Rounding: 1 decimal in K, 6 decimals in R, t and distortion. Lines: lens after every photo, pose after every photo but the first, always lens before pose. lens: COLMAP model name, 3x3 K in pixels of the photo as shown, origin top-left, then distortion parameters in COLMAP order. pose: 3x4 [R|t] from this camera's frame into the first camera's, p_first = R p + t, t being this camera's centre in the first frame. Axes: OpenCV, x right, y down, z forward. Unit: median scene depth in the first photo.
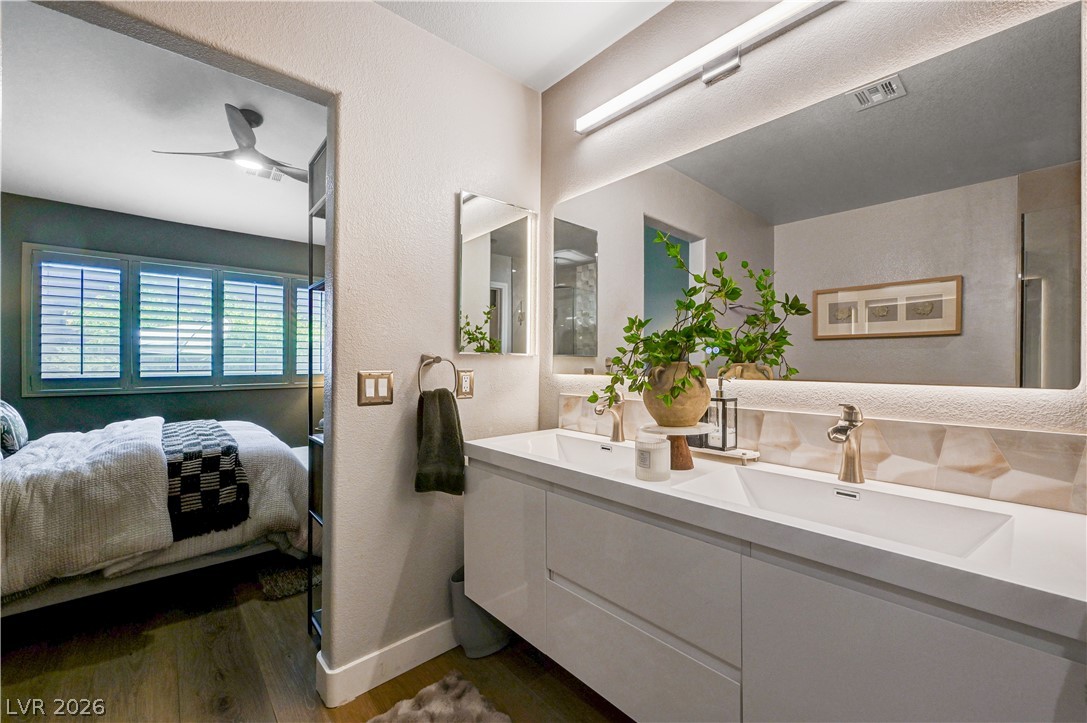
lens RADIAL K [[431.0, 0, 543.7], [0, 431.0, 359.9], [0, 0, 1]] dist [-0.003066, 0.000618]
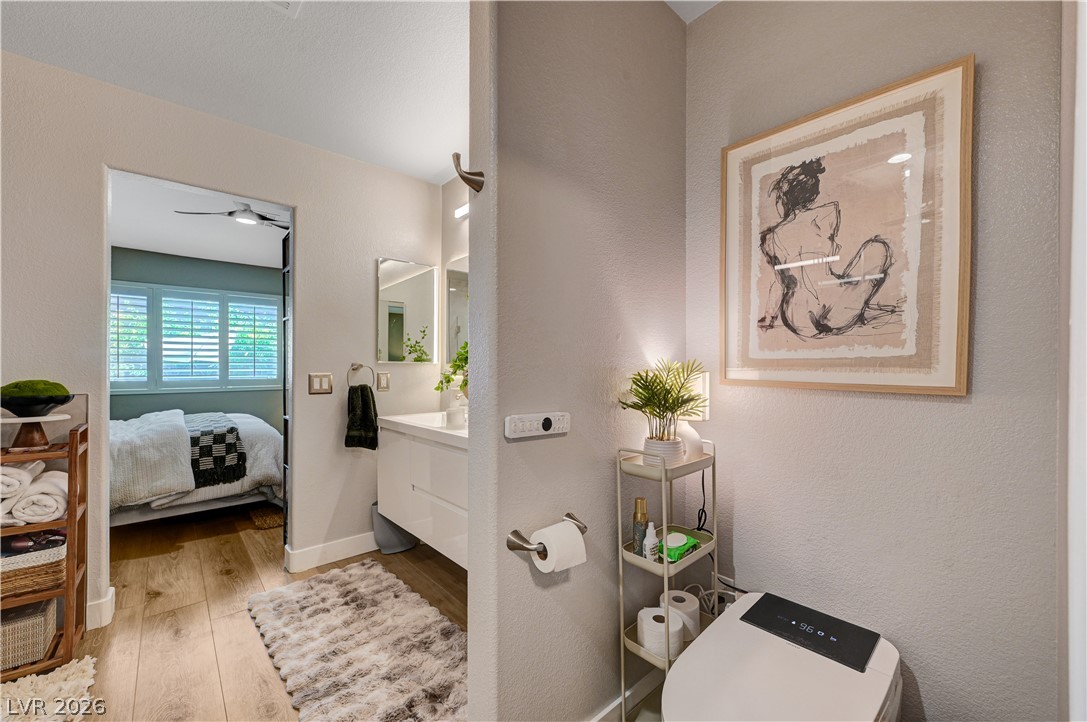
lens RADIAL K [[431.0, 0, 549.6], [0, 431.0, 367.2], [0, 0, 1]] dist [-0.003066, 0.000618]
pose [[0.999993, -0.003591, -0.000593, 0.379090], [0.003593, 0.999985, 0.004086, -0.000742], [0.000578, -0.004088, 0.999991, -0.499449]]
